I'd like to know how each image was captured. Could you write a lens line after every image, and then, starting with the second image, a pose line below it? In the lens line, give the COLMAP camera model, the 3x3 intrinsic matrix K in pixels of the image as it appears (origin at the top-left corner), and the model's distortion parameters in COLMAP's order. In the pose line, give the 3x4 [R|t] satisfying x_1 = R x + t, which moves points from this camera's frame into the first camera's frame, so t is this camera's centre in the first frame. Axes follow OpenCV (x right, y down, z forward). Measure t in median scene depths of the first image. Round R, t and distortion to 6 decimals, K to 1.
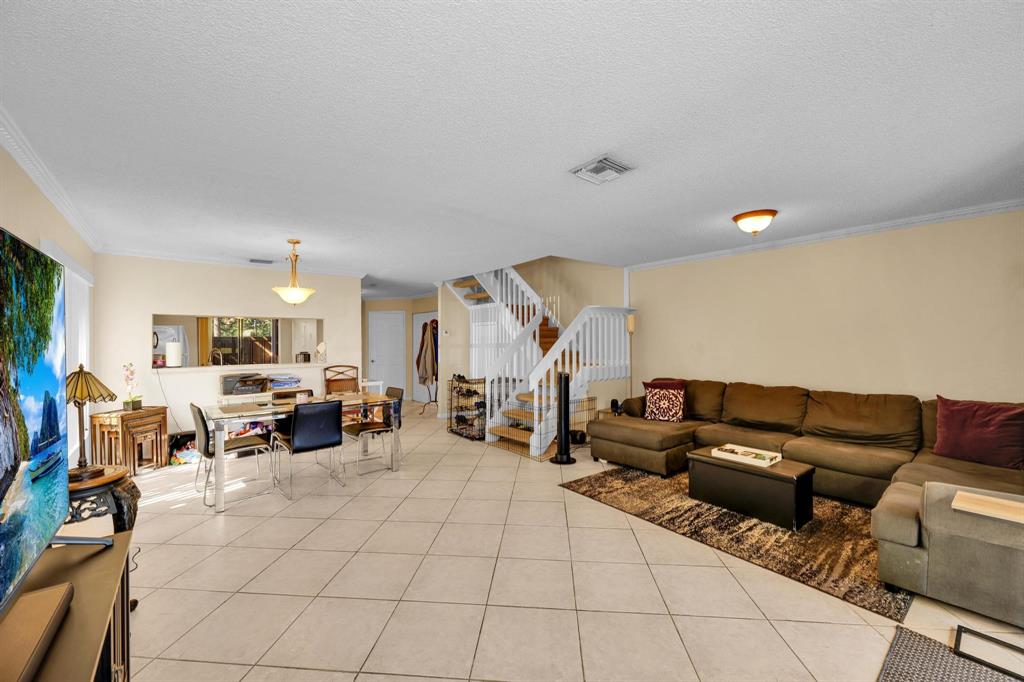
lens RADIAL K [[405.1, 0, 510.4], [0, 405.1, 344.1], [0, 0, 1]] dist [-0.001187, 0.000554]
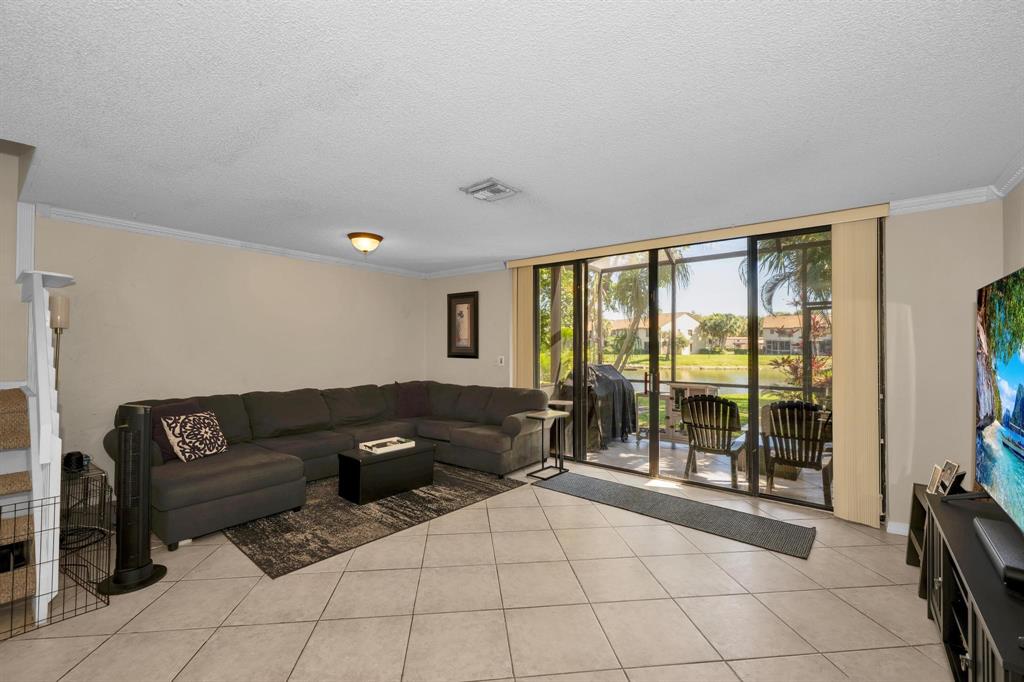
lens RADIAL K [[425.9, 0, 507.2], [0, 425.9, 339.7], [0, 0, 1]] dist [-0.001110, 0.000218]
pose [[-0.201167, 0.026218, 0.979206, -0.622916], [0.004307, 0.999656, -0.025881, 0.004411], [-0.979547, -0.000989, -0.201211, 0.818421]]
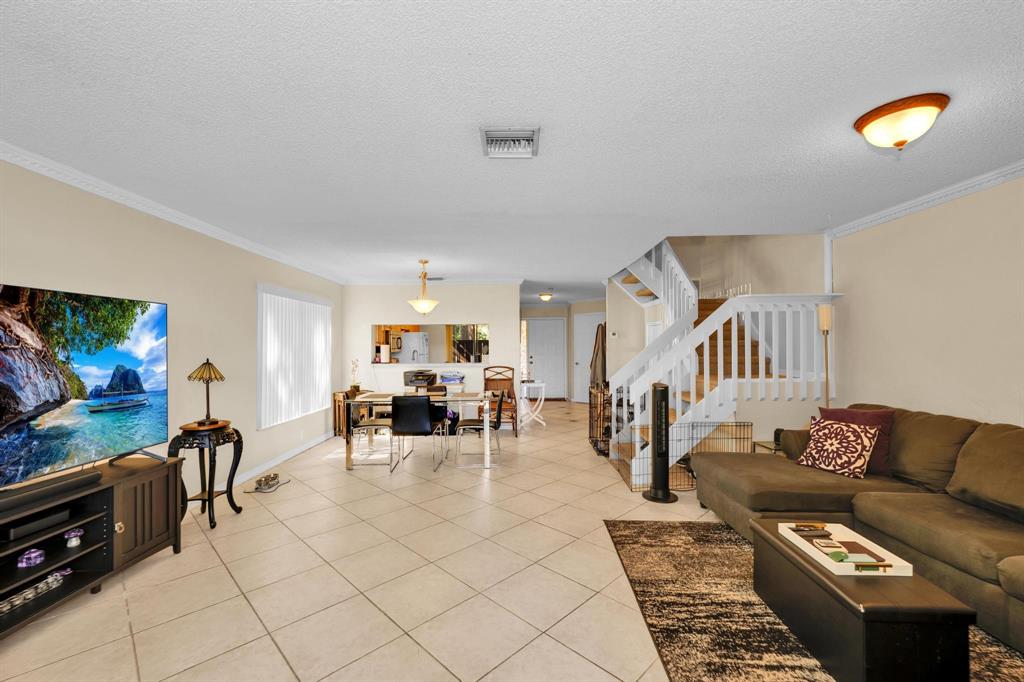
lens RADIAL K [[425.9, 0, 507.5], [0, 425.9, 344.6], [0, 0, 1]] dist [-0.001110, 0.000218]
pose [[0.764523, 0.001531, -0.644594, 0.549670], [-0.004116, 0.999988, -0.002507, -0.005397], [0.644583, 0.004570, 0.764521, 0.222153]]
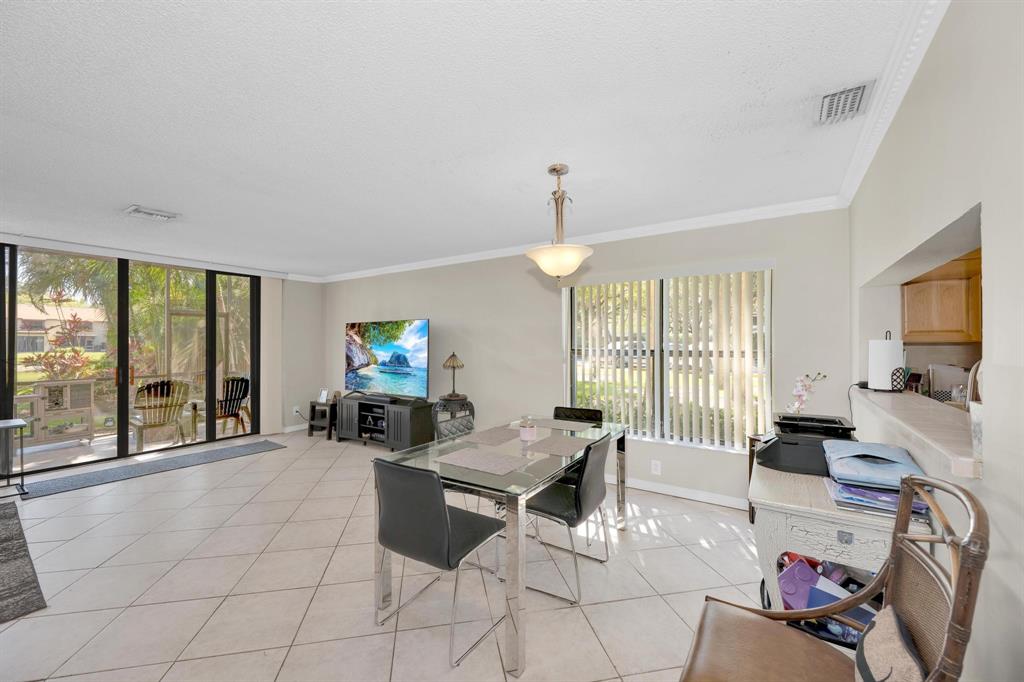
lens RADIAL K [[425.9, 0, 516.9], [0, 425.9, 340.0], [0, 0, 1]] dist [-0.001110, 0.000218]
pose [[-0.960106, 0.008468, -0.279507, -0.356726], [0.008094, 0.999964, 0.002492, -0.011891], [0.279518, 0.000130, -0.960140, 1.825843]]
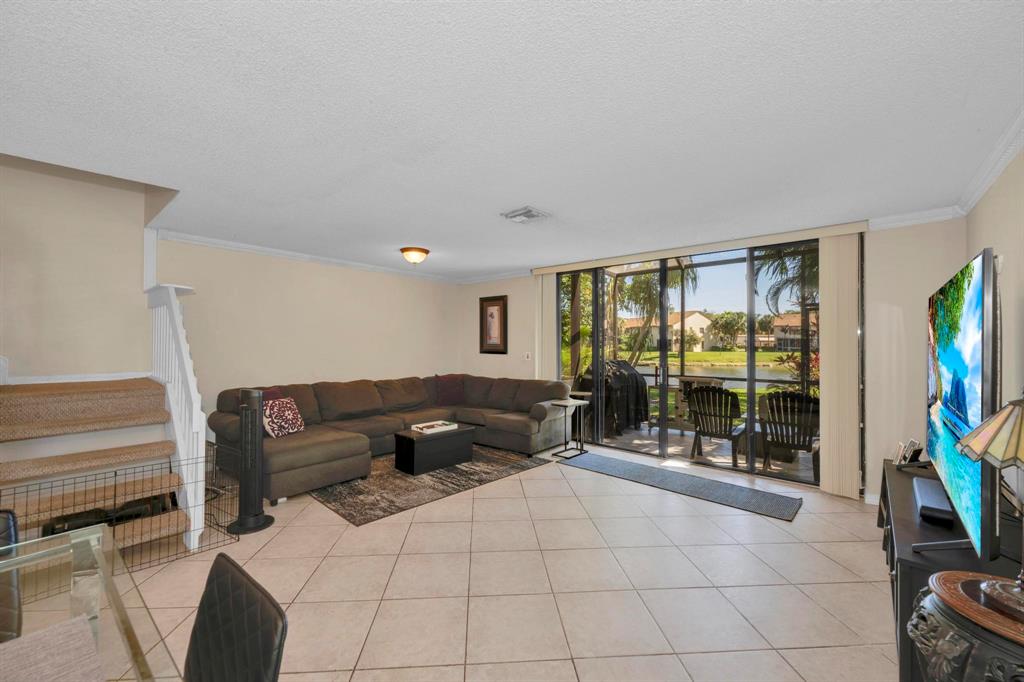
lens RADIAL K [[405.1, 0, 507.9], [0, 405.1, 338.9], [0, 0, 1]] dist [-0.001187, 0.000554]
pose [[-0.160311, 0.022705, 0.986805, -0.741289], [0.003889, 0.999742, -0.022371, 0.005664], [-0.987059, 0.000251, -0.160358, 0.877588]]
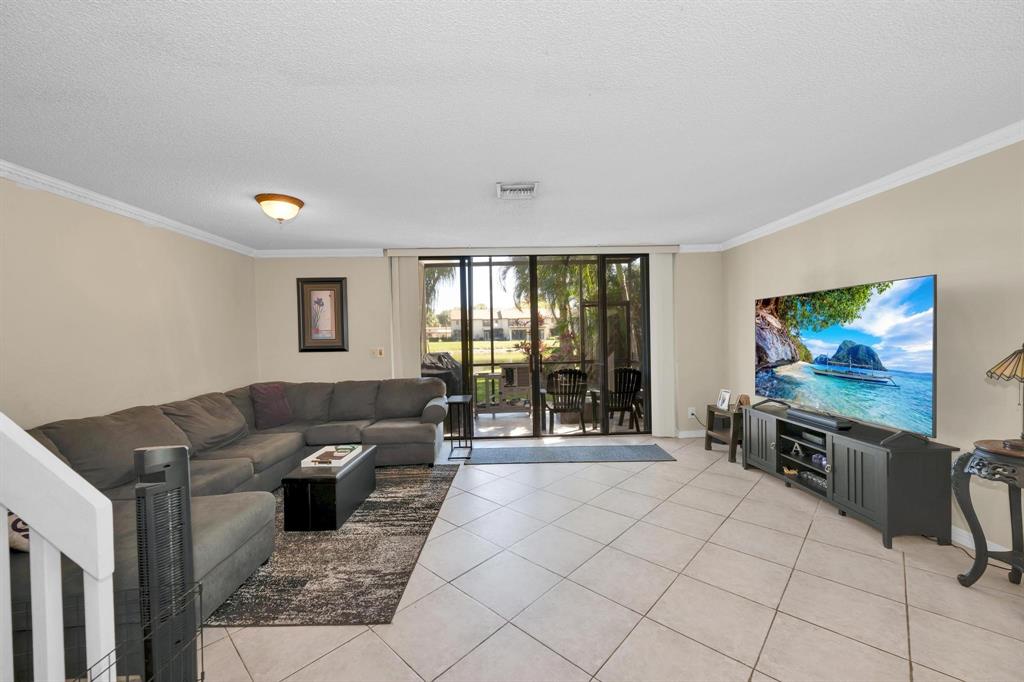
lens RADIAL K [[405.1, 0, 511.4], [0, 405.1, 342.4], [0, 0, 1]] dist [-0.001187, 0.000554]
pose [[-0.791277, 0.015320, 0.611266, -0.329431], [0.033587, 0.999266, 0.018434, -0.004841], [-0.610535, 0.035117, -0.791210, 1.354434]]
